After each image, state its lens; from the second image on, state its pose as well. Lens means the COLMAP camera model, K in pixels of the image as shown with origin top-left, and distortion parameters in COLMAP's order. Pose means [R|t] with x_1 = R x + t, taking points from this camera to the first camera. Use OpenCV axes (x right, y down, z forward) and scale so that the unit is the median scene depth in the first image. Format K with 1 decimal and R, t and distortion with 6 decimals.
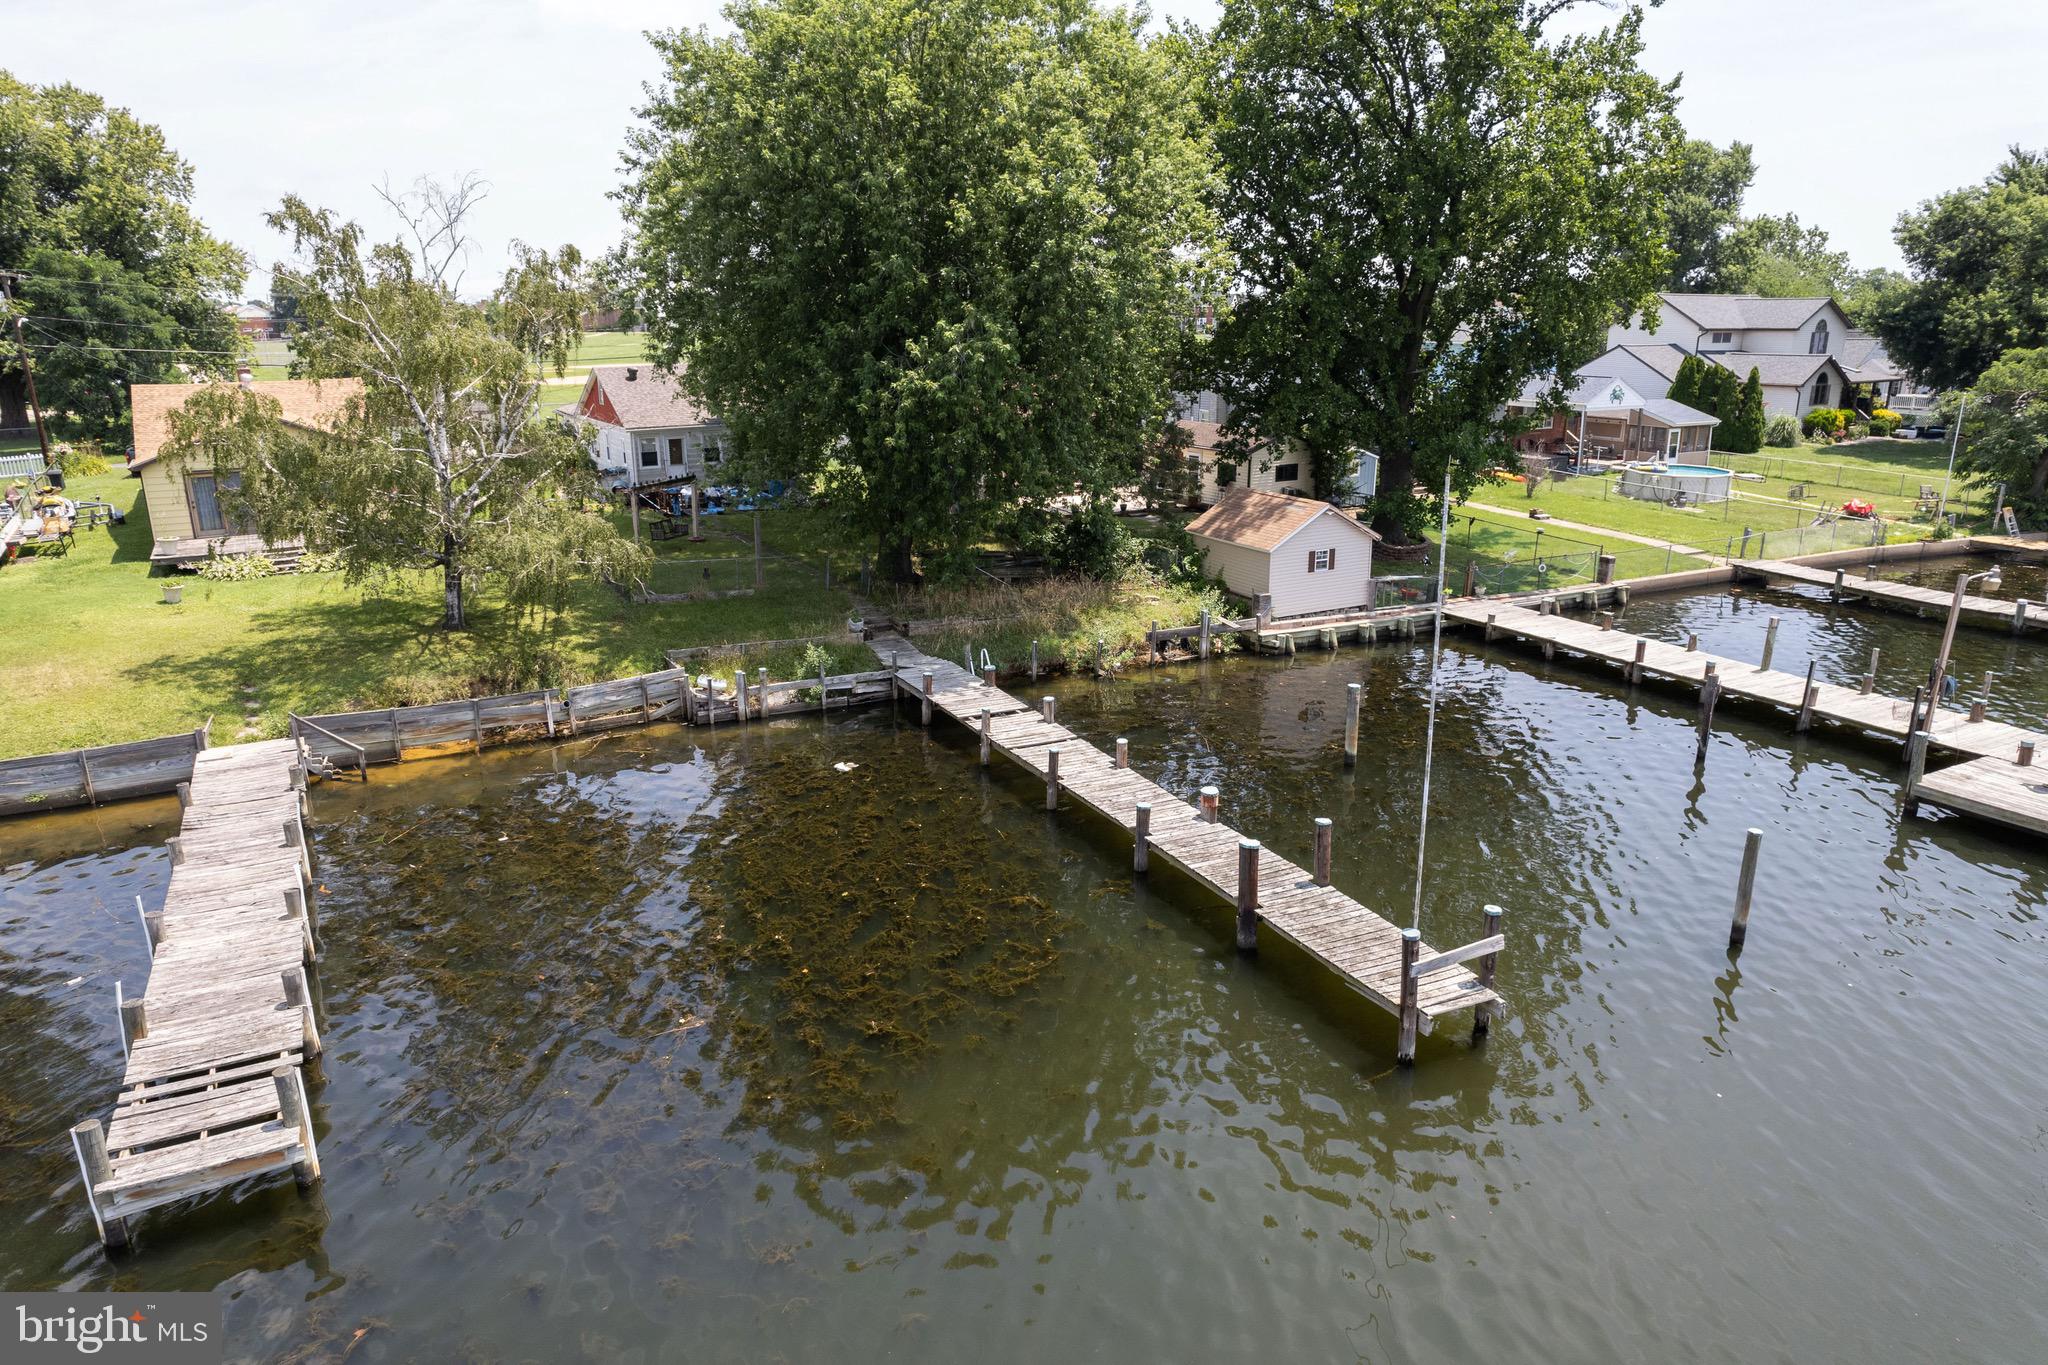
lens RADIAL K [[1315.7, 0, 1024.0], [0, 1315.7, 682.5], [0, 0, 1]] dist [-0.082677, 0.073616]
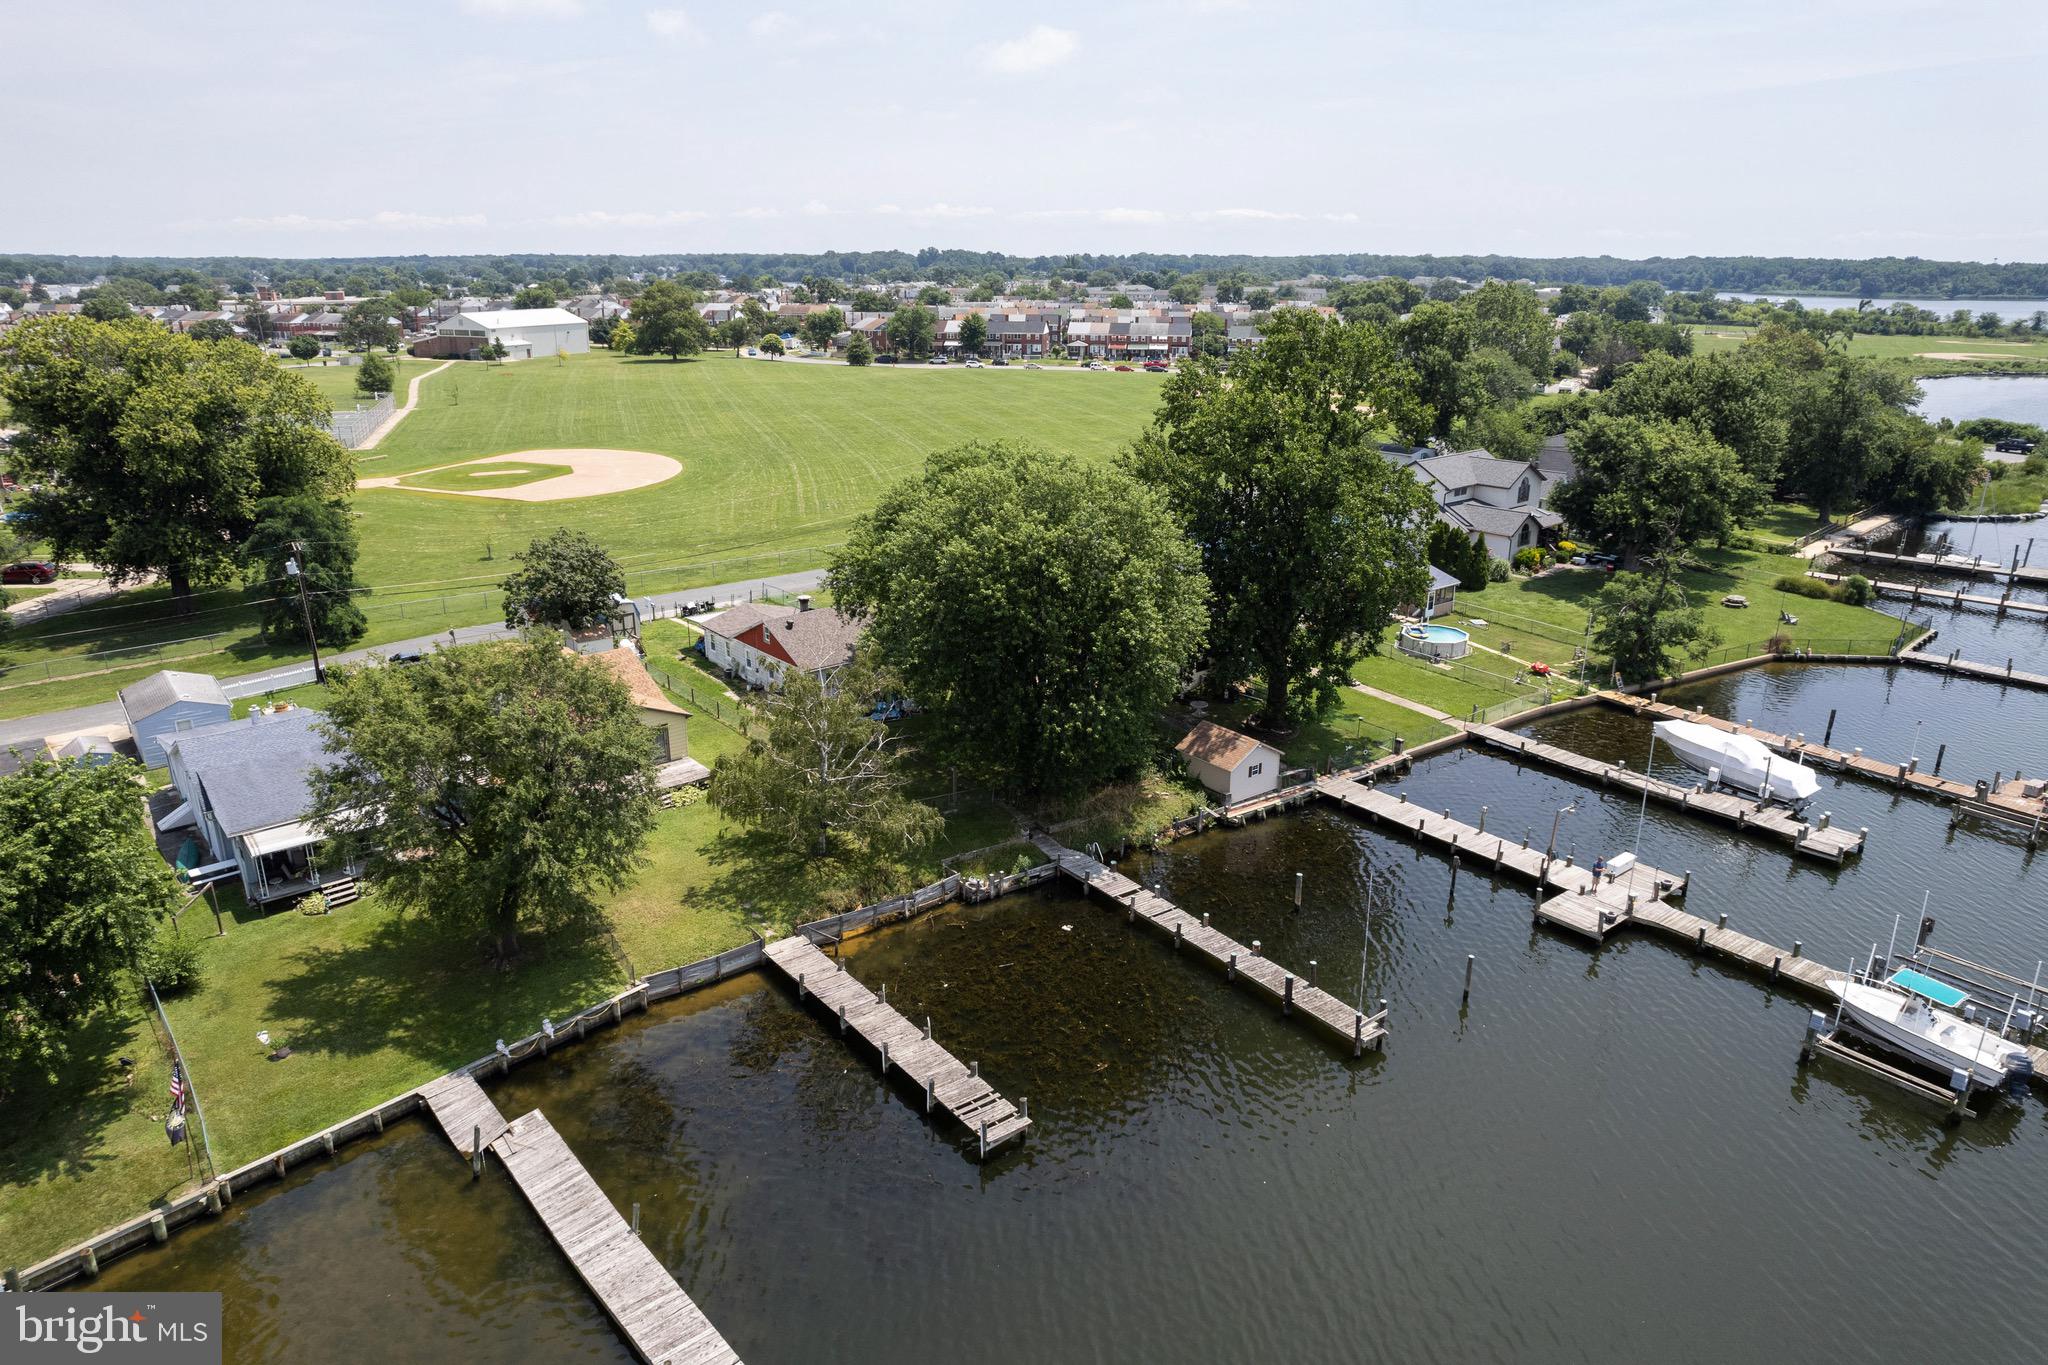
lens RADIAL K [[1315.7, 0, 1024.0], [0, 1315.7, 682.5], [0, 0, 1]] dist [-0.082677, 0.073616]
pose [[0.985603, -0.043437, 0.163400, -0.400467], [0.036774, 0.998373, 0.043584, -0.317557], [-0.165027, -0.036947, 0.985597, -0.779866]]
